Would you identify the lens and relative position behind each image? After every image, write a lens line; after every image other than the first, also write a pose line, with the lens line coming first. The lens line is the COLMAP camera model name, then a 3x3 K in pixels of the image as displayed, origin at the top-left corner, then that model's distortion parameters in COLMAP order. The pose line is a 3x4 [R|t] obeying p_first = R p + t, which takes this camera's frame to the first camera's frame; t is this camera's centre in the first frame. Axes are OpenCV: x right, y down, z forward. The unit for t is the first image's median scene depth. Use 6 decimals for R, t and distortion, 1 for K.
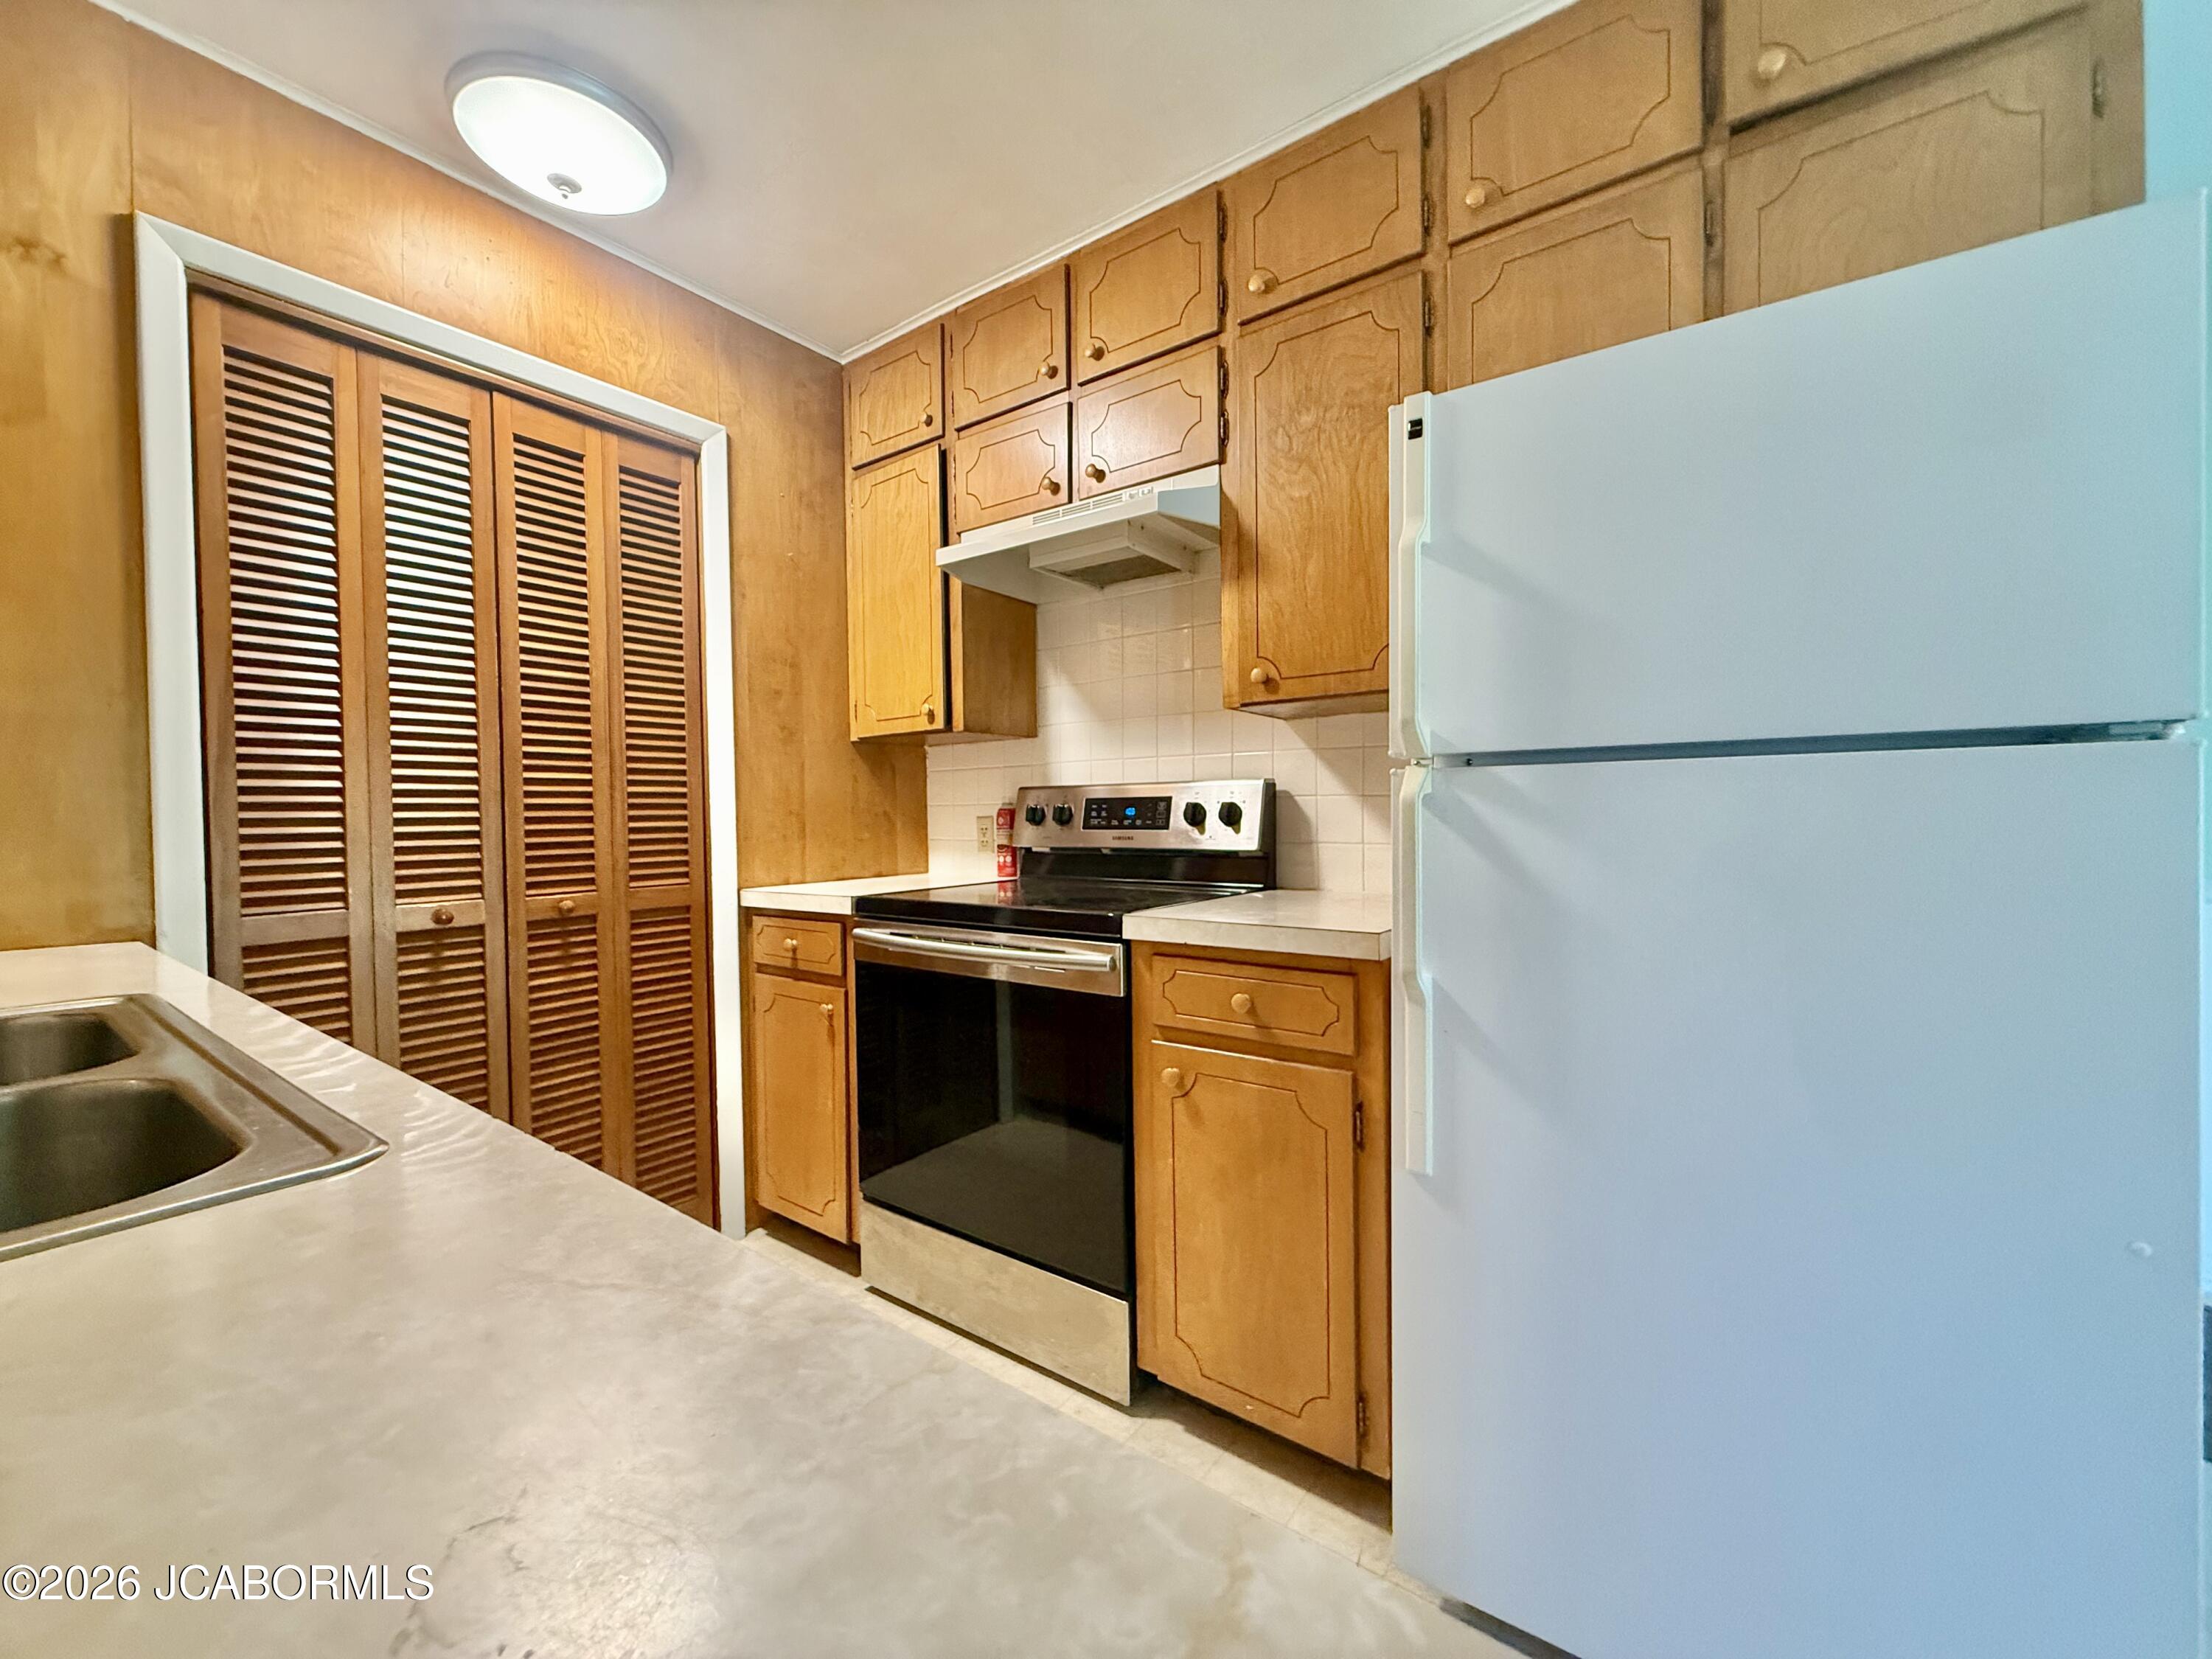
lens RADIAL K [[891.1, 0, 1108.0], [0, 891.1, 829.5], [0, 0, 1]] dist [-0.000939, 0.000551]
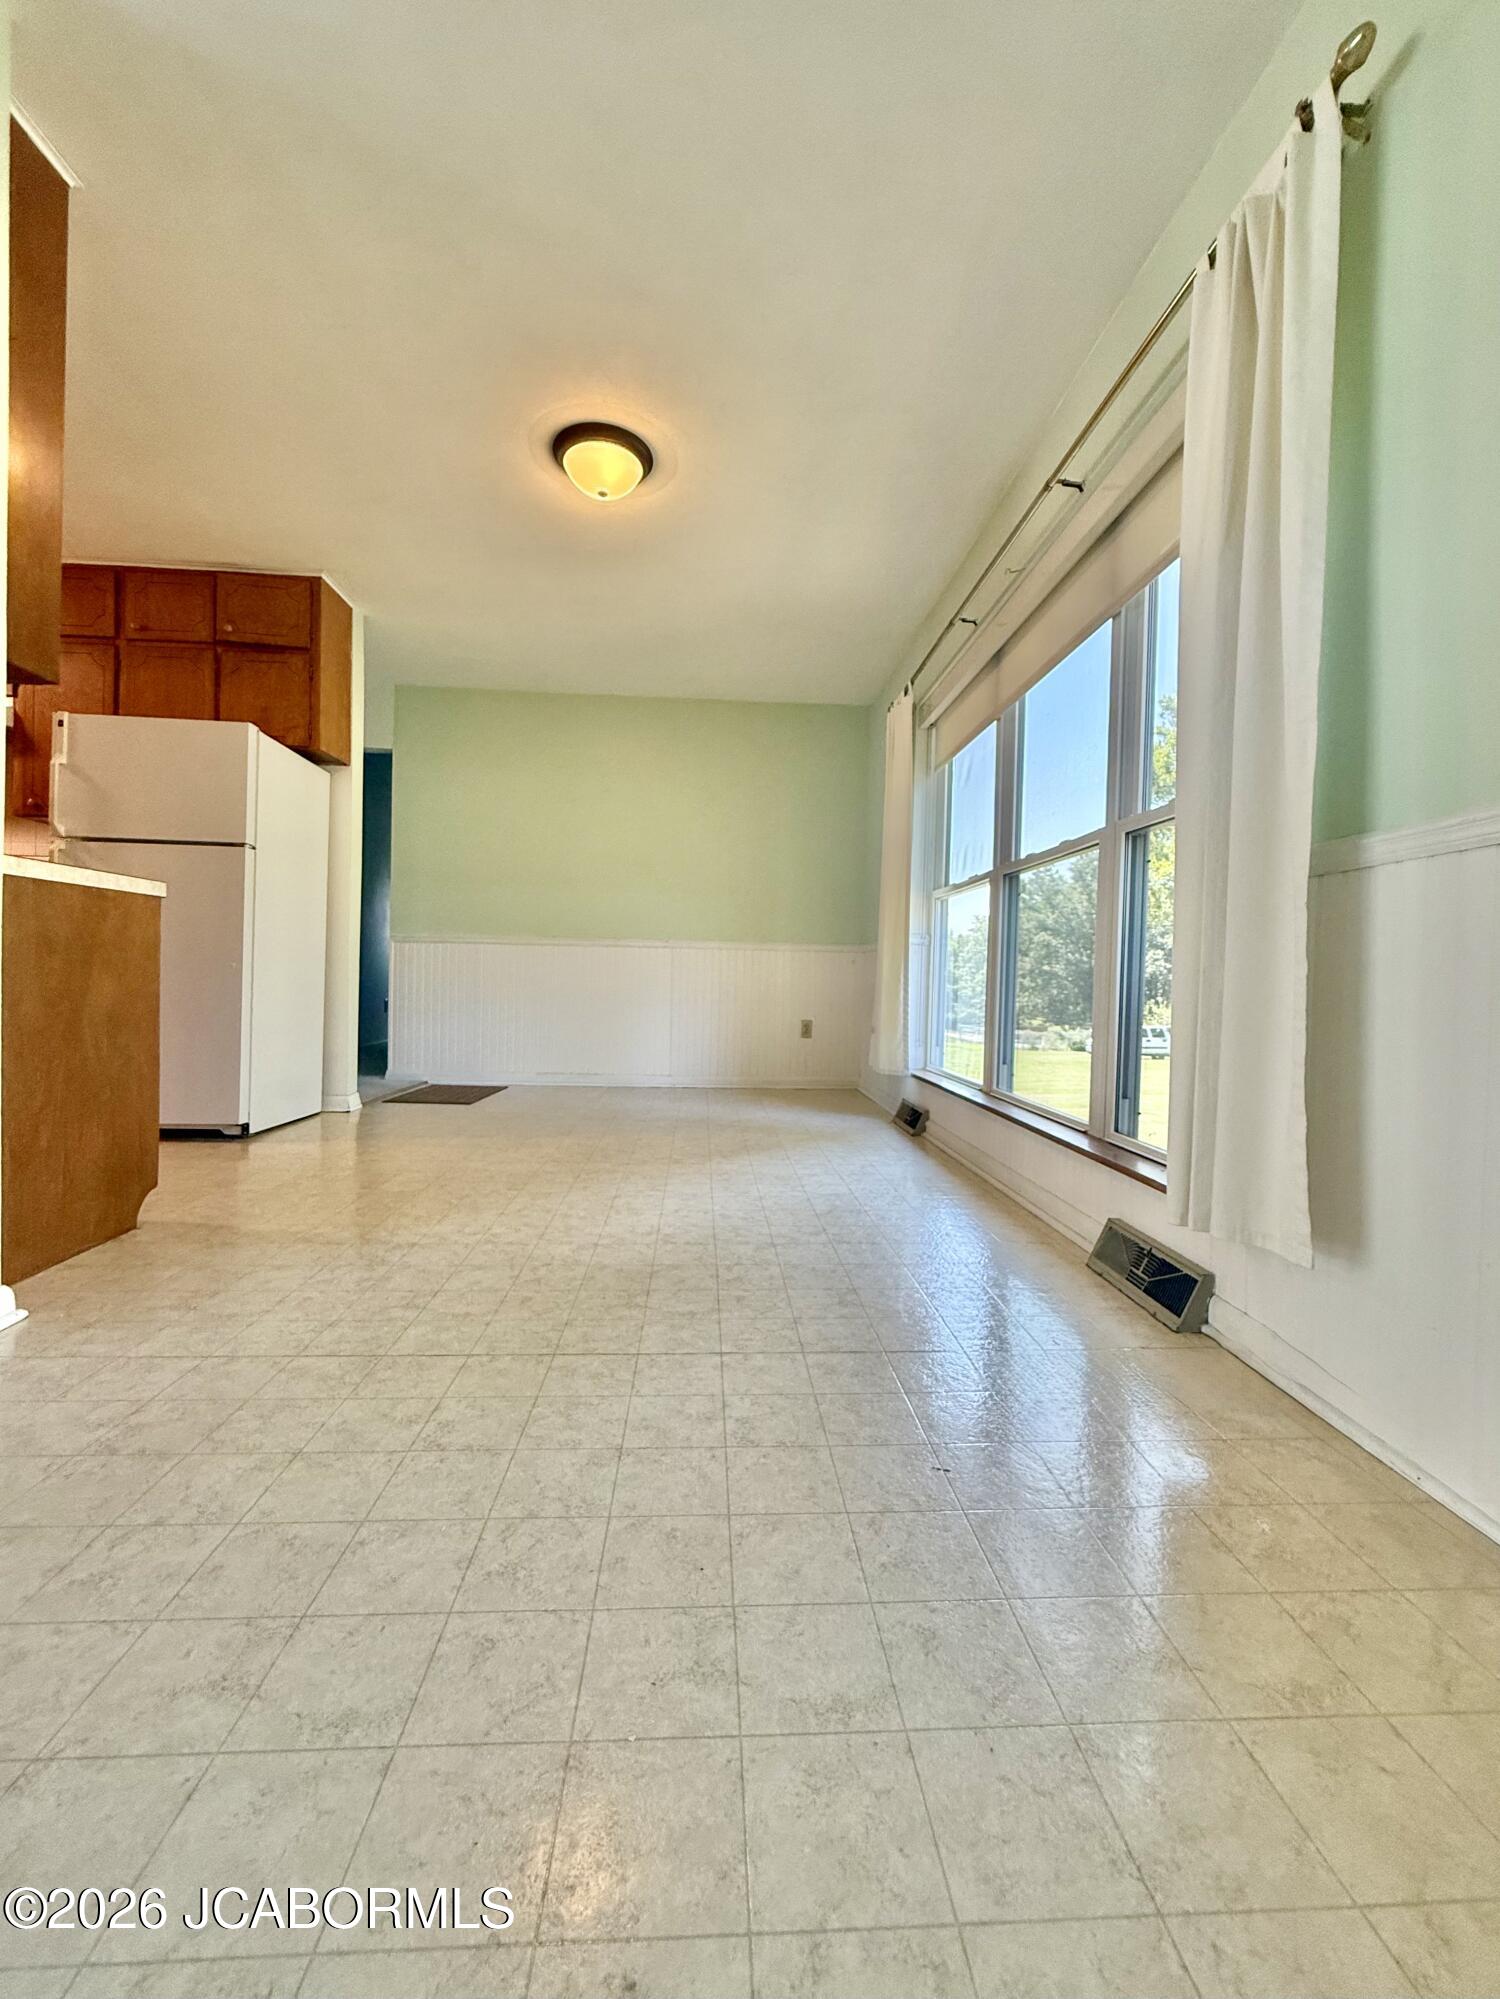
lens RADIAL K [[805.3, 0, 751.3], [0, 805.3, 990.5], [0, 0, 1]] dist [-0.000939, 0.000551]
pose [[0.768535, 0.019147, 0.639521, 0.366189], [-0.023918, 0.999713, -0.001188, 0.329339], [-0.639360, -0.014384, 0.768773, -2.186977]]
